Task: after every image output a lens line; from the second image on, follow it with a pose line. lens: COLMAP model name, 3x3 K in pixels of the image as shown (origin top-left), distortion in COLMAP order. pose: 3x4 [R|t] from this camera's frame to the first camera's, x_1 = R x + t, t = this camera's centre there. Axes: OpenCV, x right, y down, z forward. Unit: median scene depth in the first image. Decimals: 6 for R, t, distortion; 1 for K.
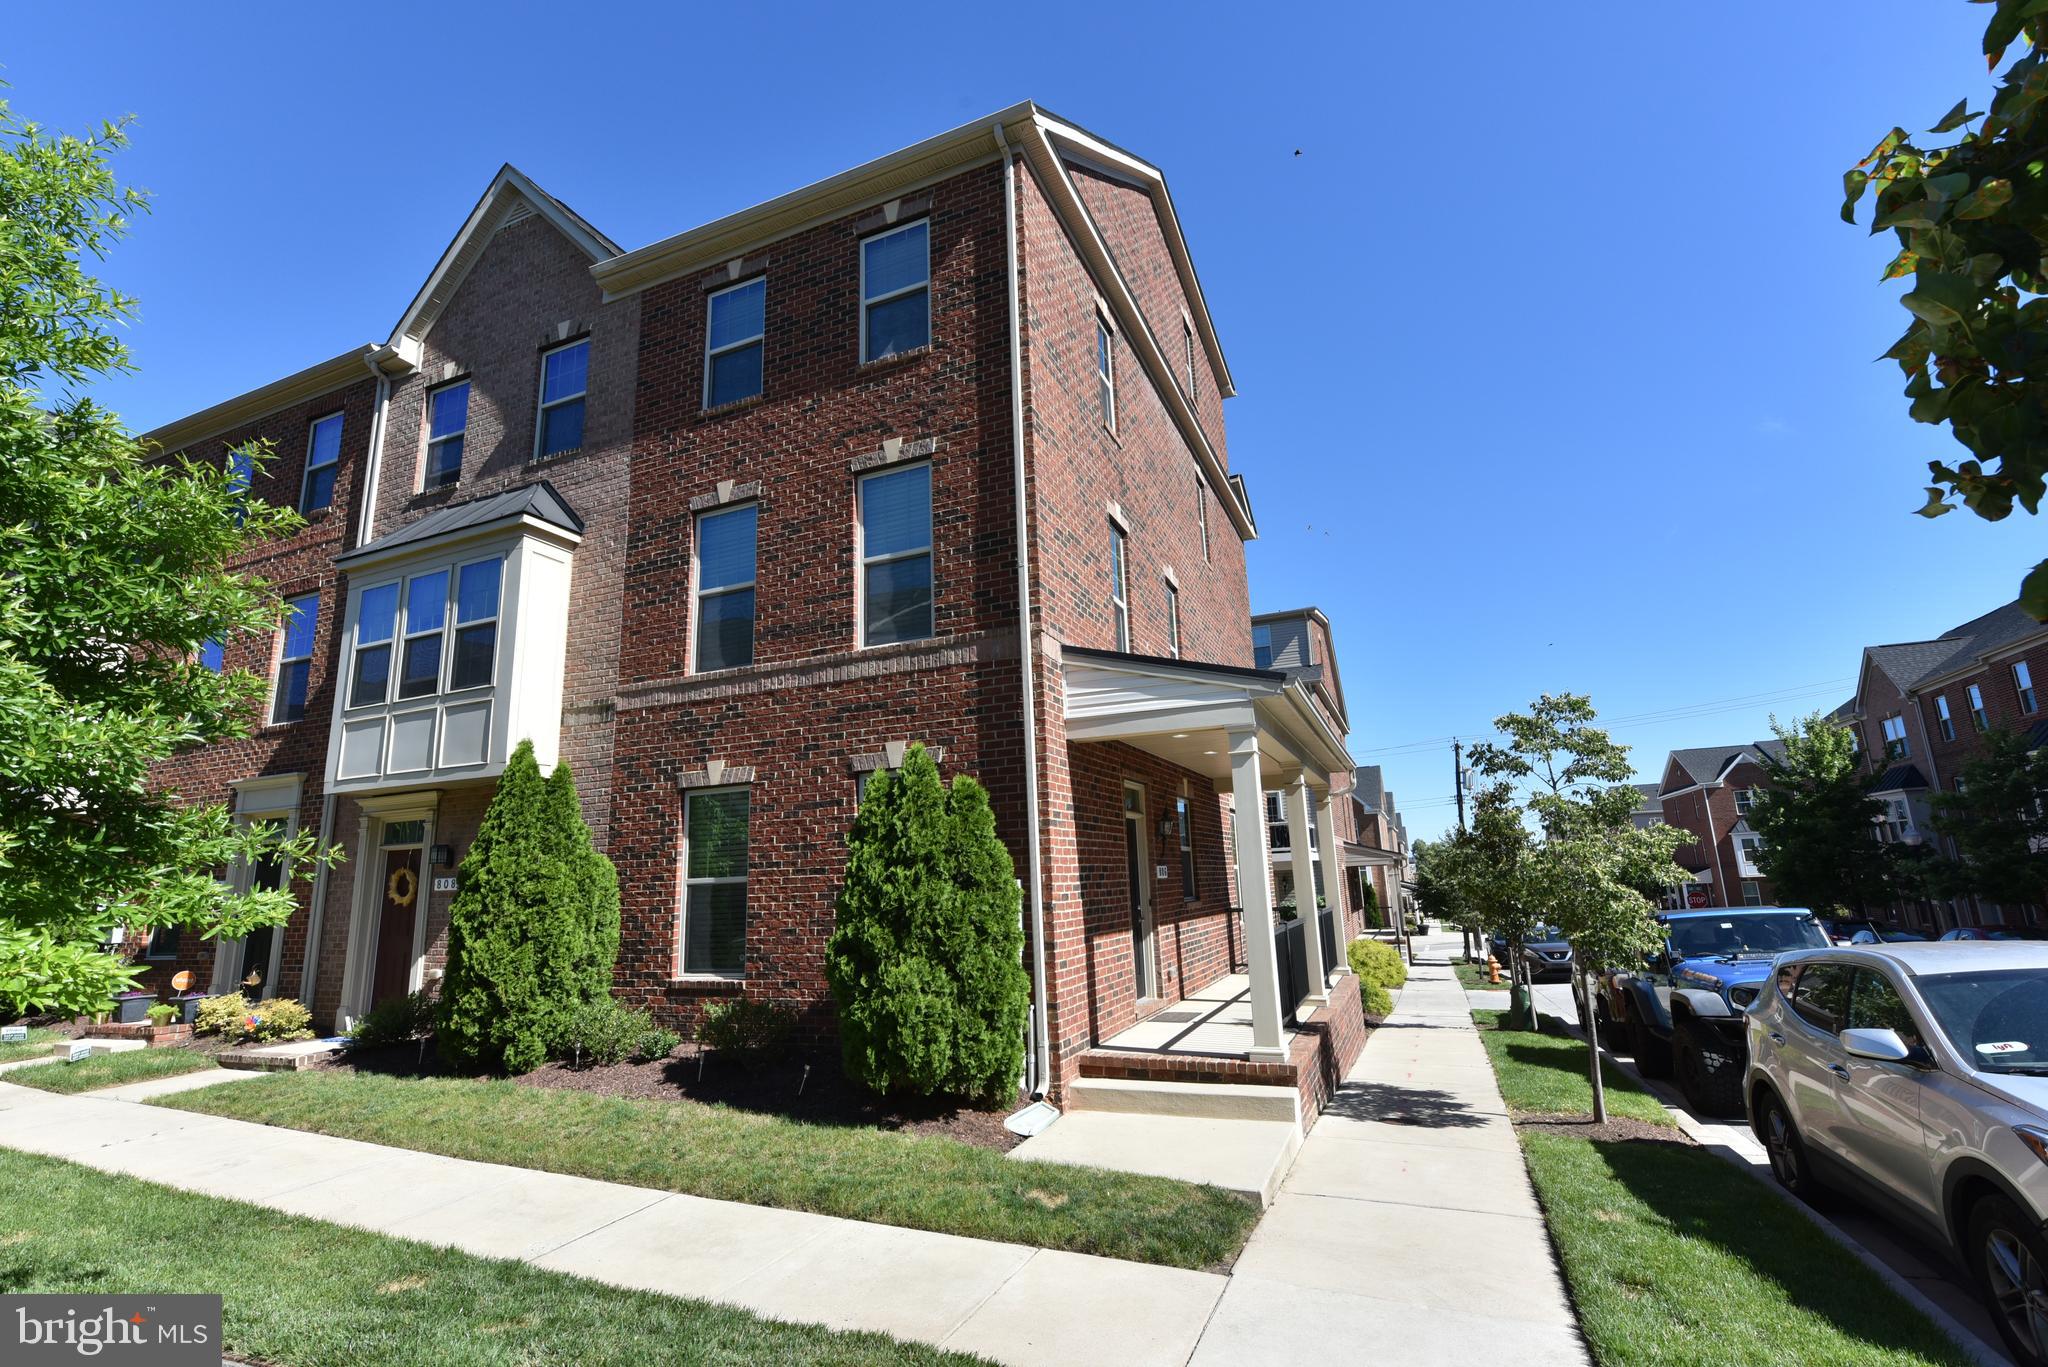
lens RADIAL K [[926.0, 0, 1024.0], [0, 926.0, 683.5], [0, 0, 1]] dist [-0.004038, -0.000336]
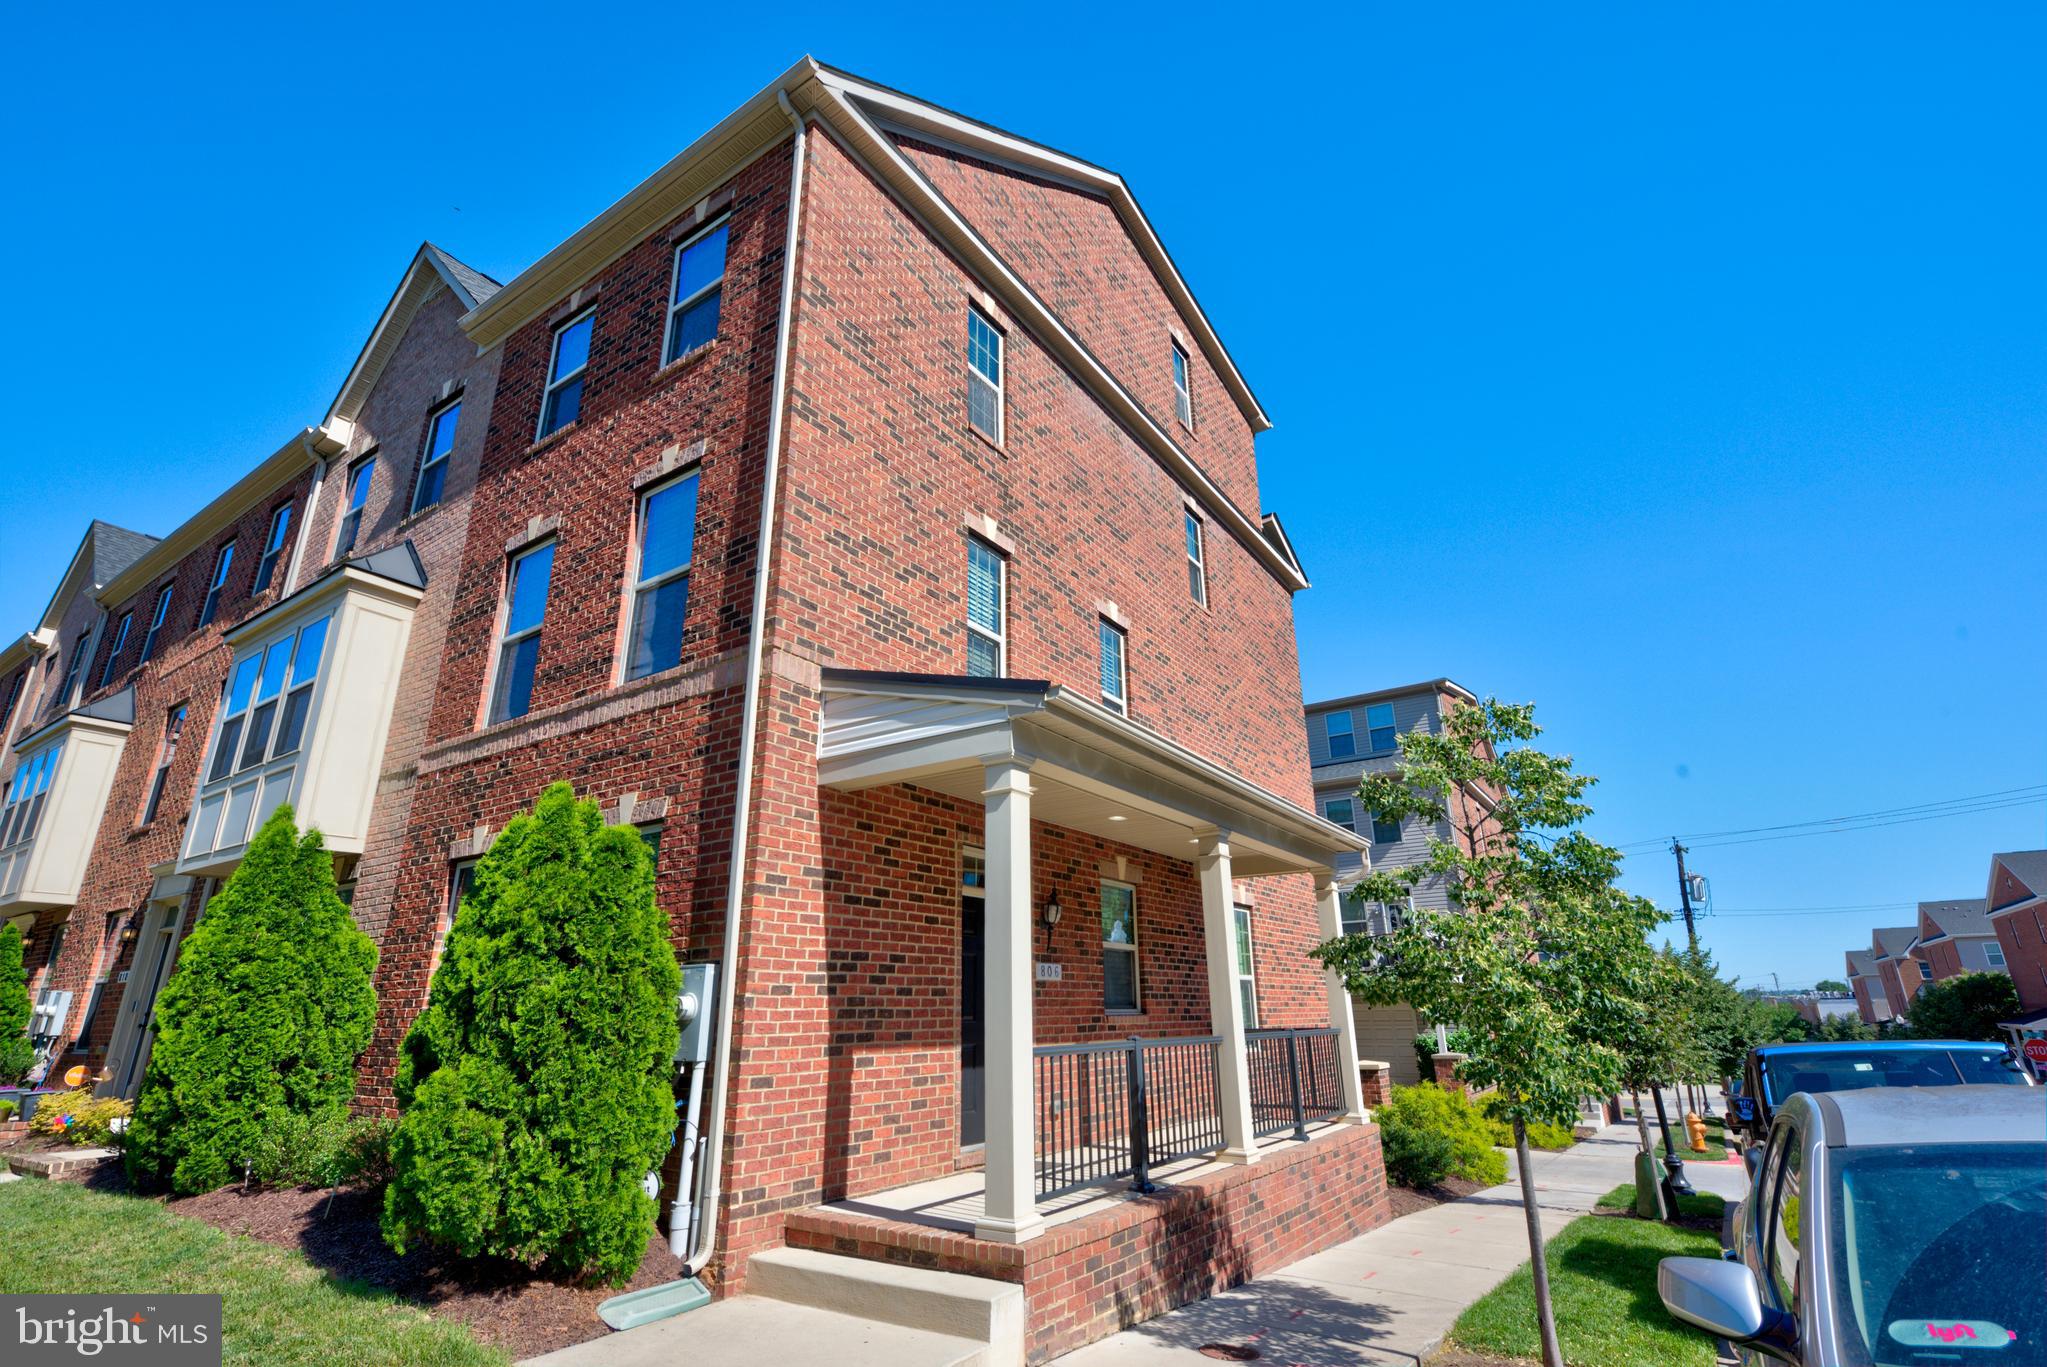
lens RADIAL K [[960.3, 0, 1023.5], [0, 960.3, 683.5], [0, 0, 1]] dist [0.001769, -0.000138]
pose [[0.981045, -0.040731, -0.189452, 0.343531], [0.018278, 0.992751, -0.118788, 0.068388], [0.192917, 0.113074, 0.974678, 0.212861]]
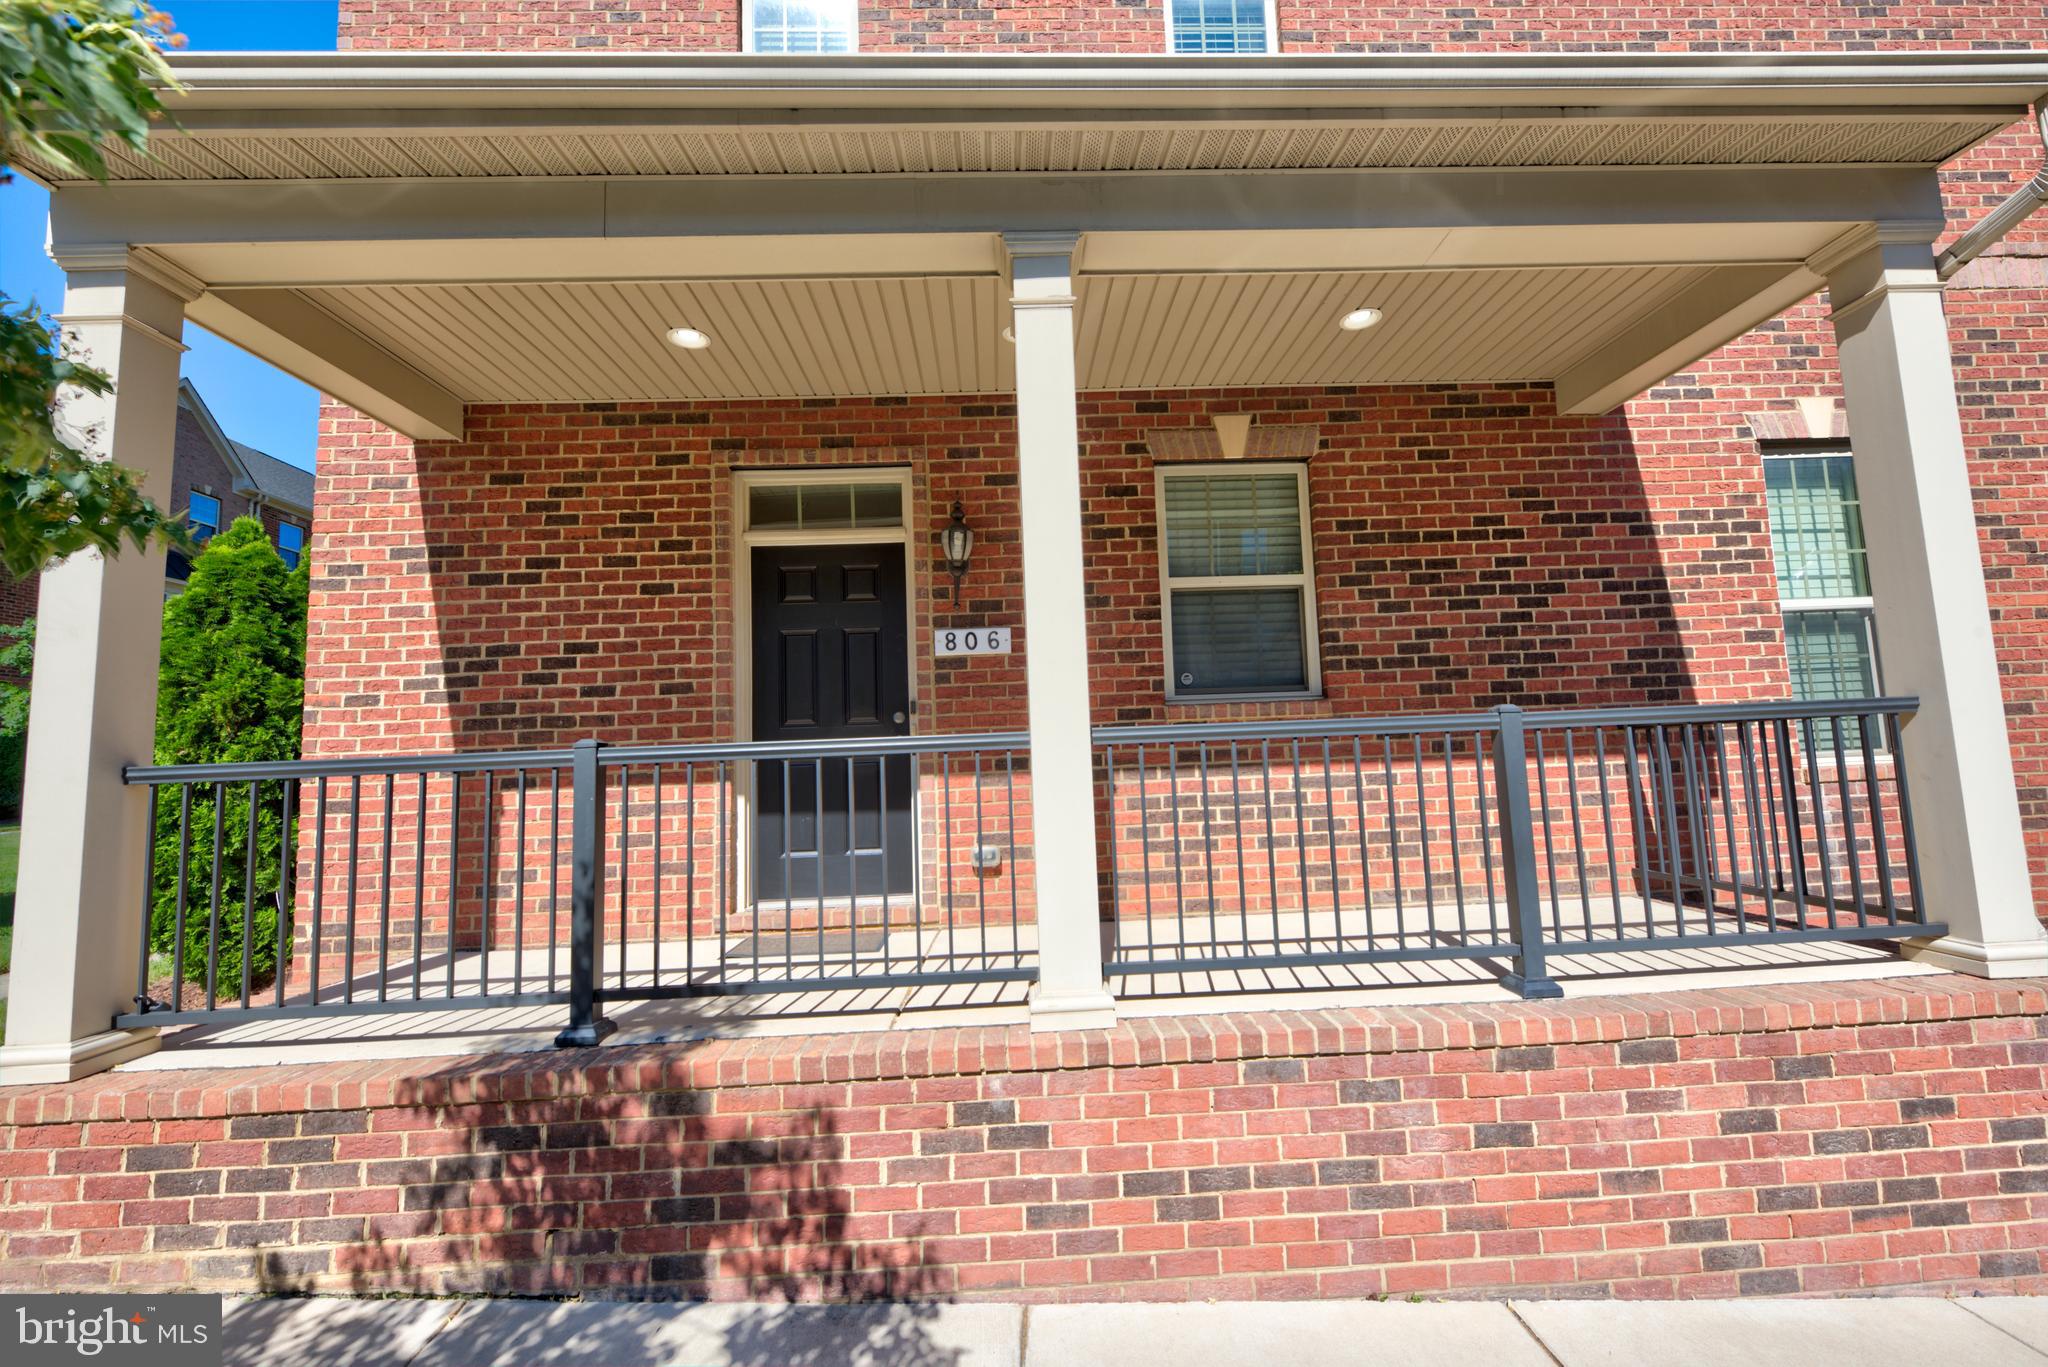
lens RADIAL K [[814.3, 0, 1024.0], [0, 814.3, 683.5], [0, 0, 1]] dist [0.013589, -0.007609]
pose [[0.422917, -0.066456, -0.903728, 0.619657], [0.213319, 0.976581, 0.028014, 0.257133], [0.880702, -0.204630, 0.427189, 0.998670]]
